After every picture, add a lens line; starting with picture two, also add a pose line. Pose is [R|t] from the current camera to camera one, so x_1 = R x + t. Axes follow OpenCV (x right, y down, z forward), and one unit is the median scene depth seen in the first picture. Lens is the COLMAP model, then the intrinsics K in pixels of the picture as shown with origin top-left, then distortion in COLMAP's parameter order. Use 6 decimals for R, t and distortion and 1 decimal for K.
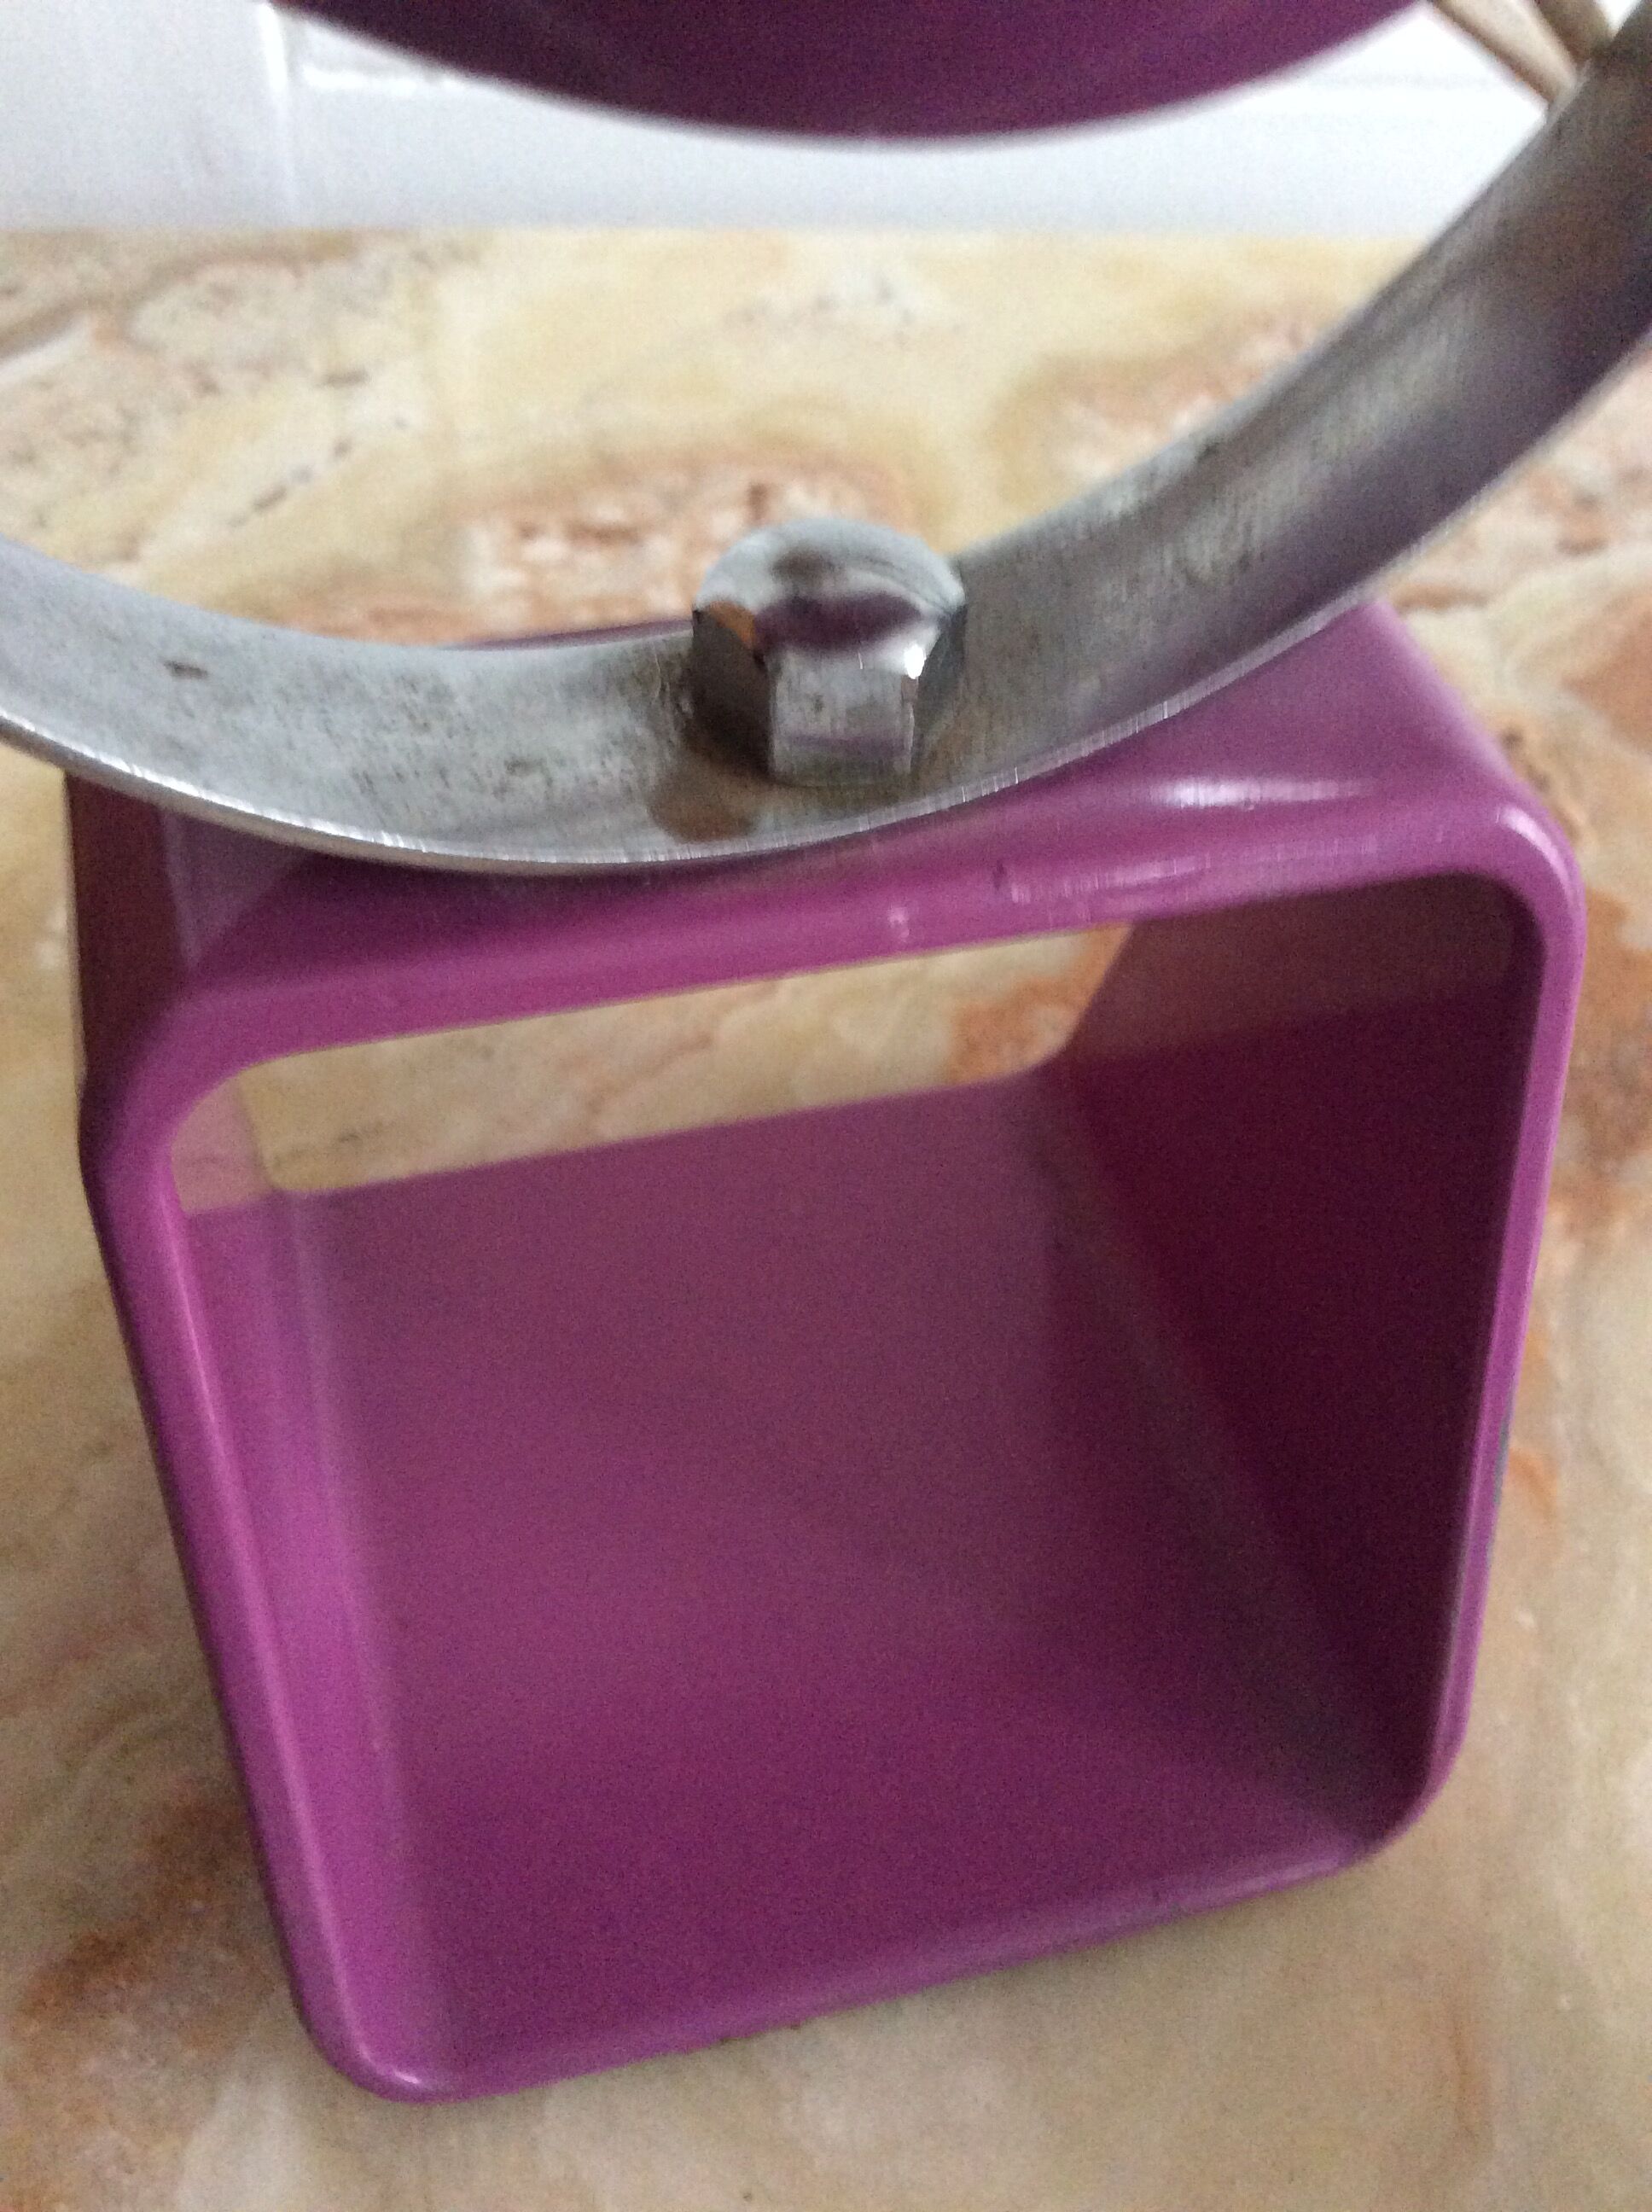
lens RADIAL K [[2105.6, 0, 858.6], [0, 2105.6, 1112.4], [0, 0, 1]] dist [0.159499, -0.354187]
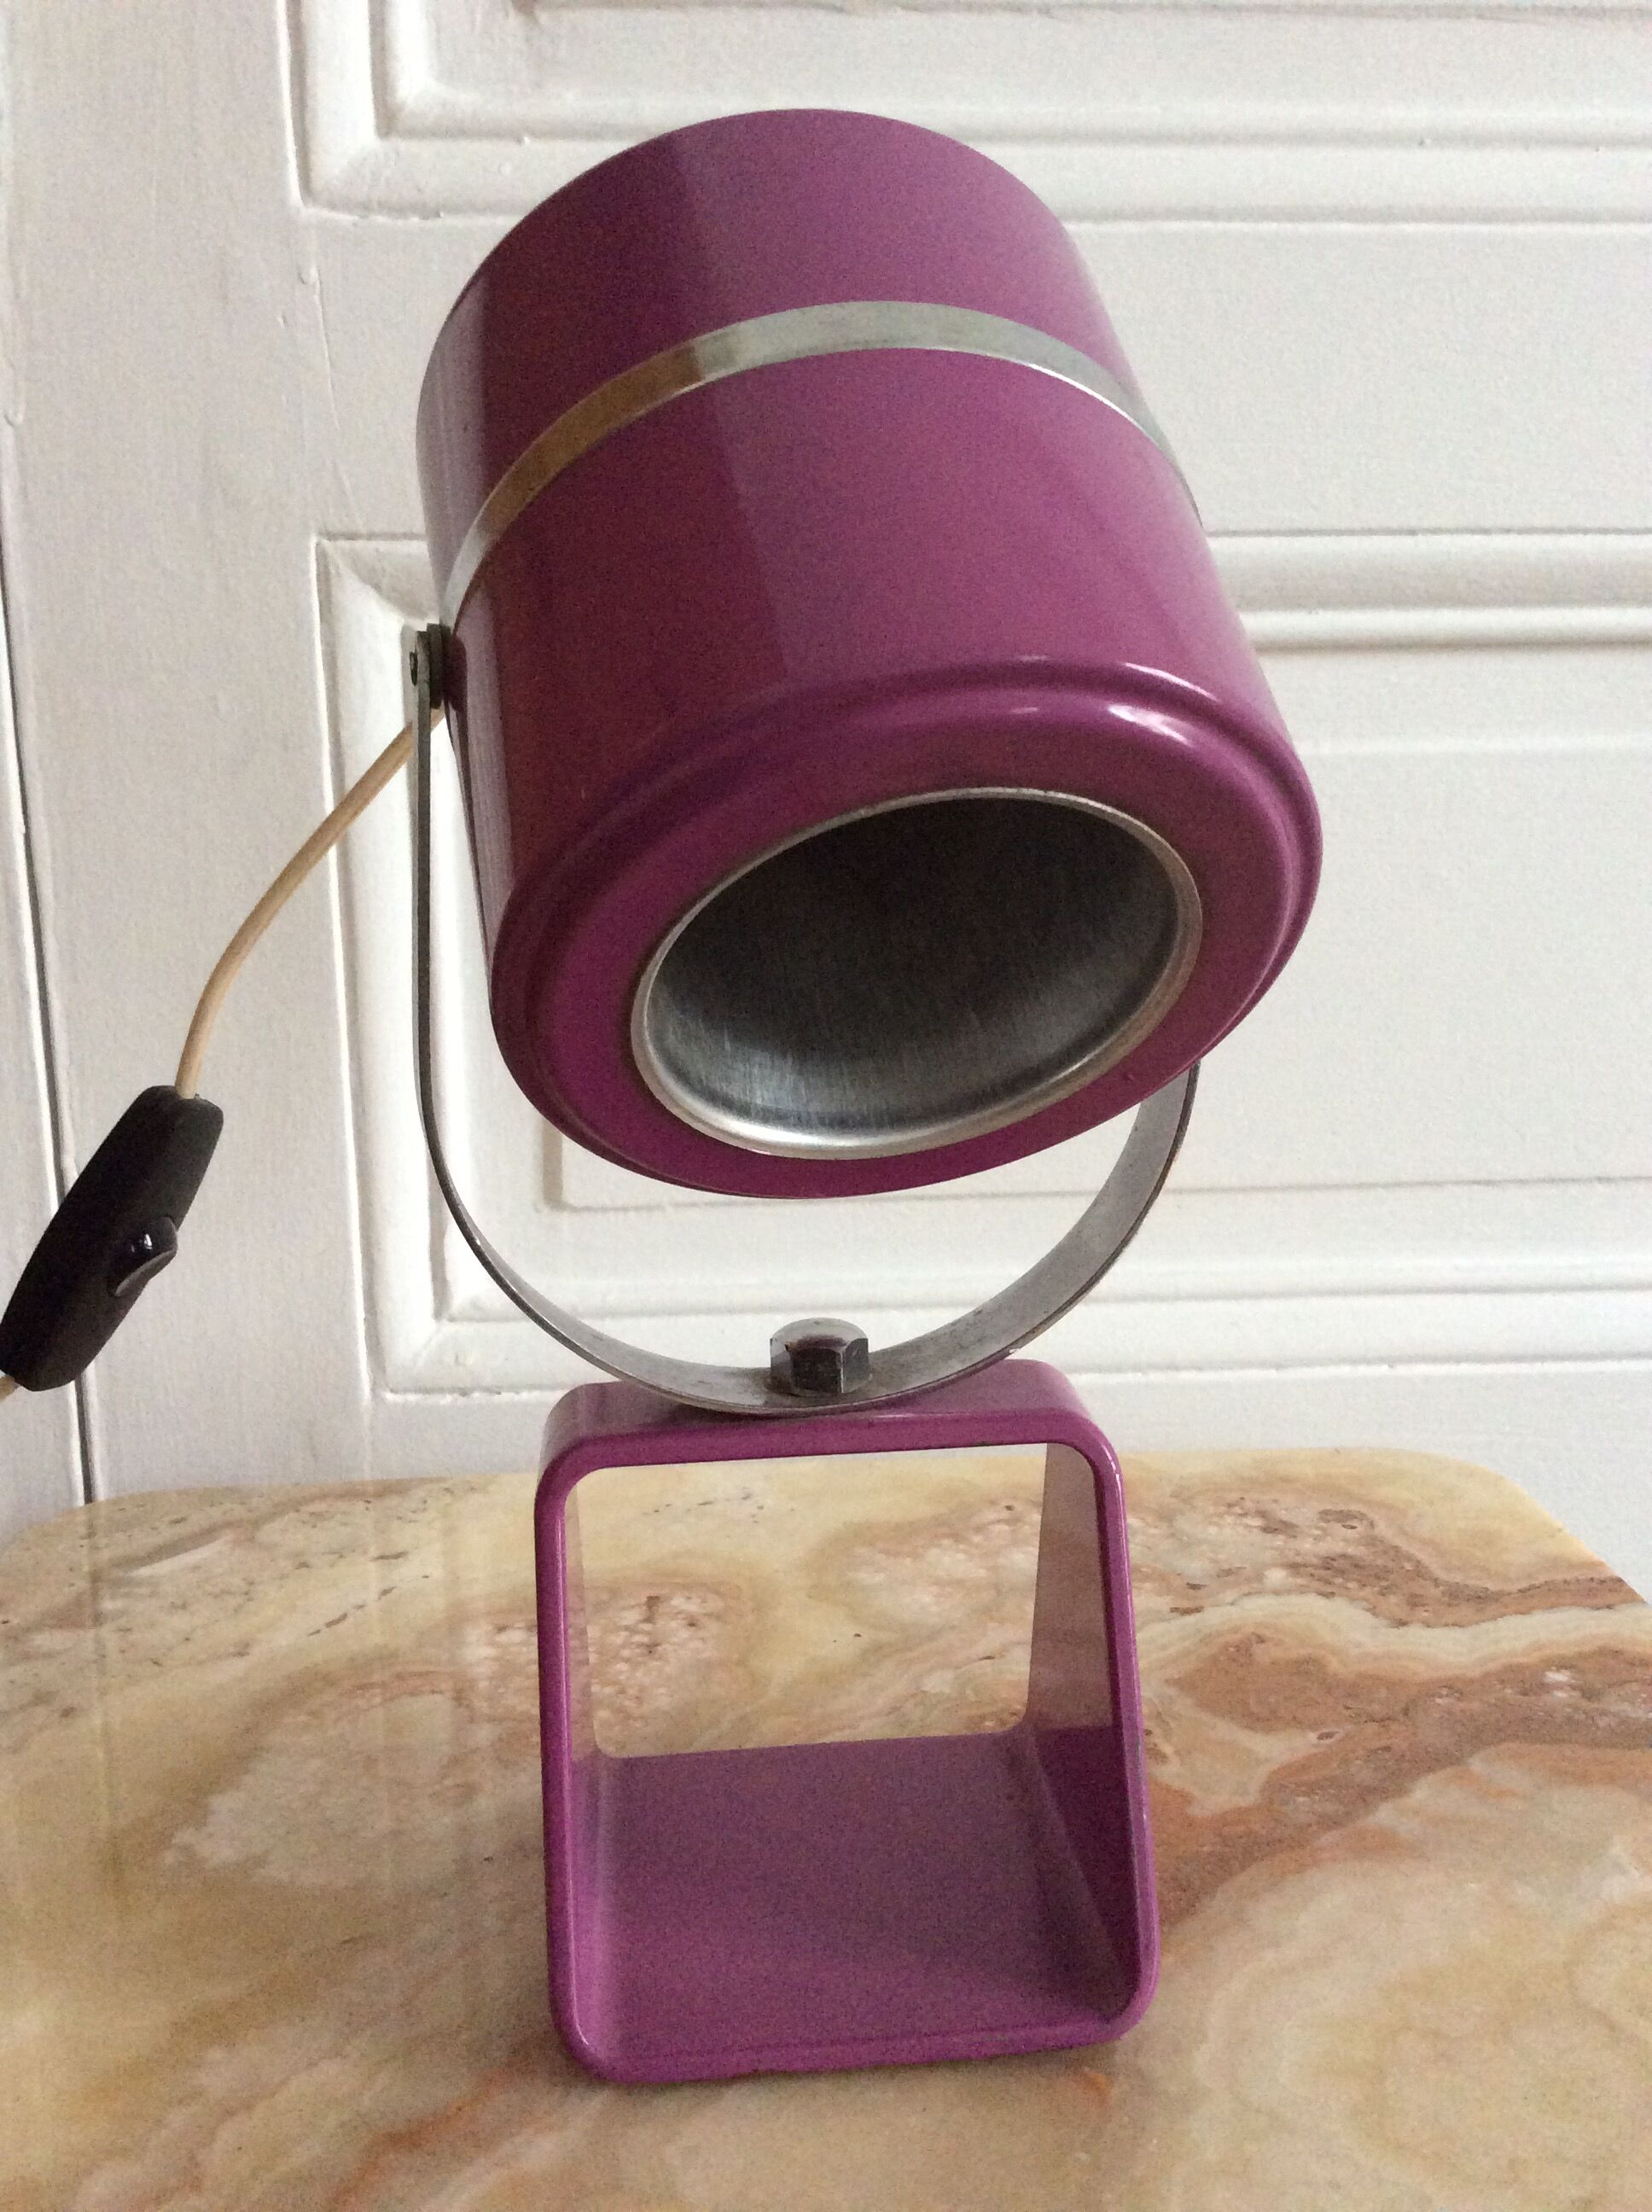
lens RADIAL K [[2105.6, 0, 858.6], [0, 2105.6, 1112.4], [0, 0, 1]] dist [0.159499, -0.354187]
pose [[0.998943, -0.045798, 0.004040, 0.112925], [0.039338, 0.805935, -0.590696, 0.342078], [0.023797, 0.590231, 0.806884, -0.453184]]
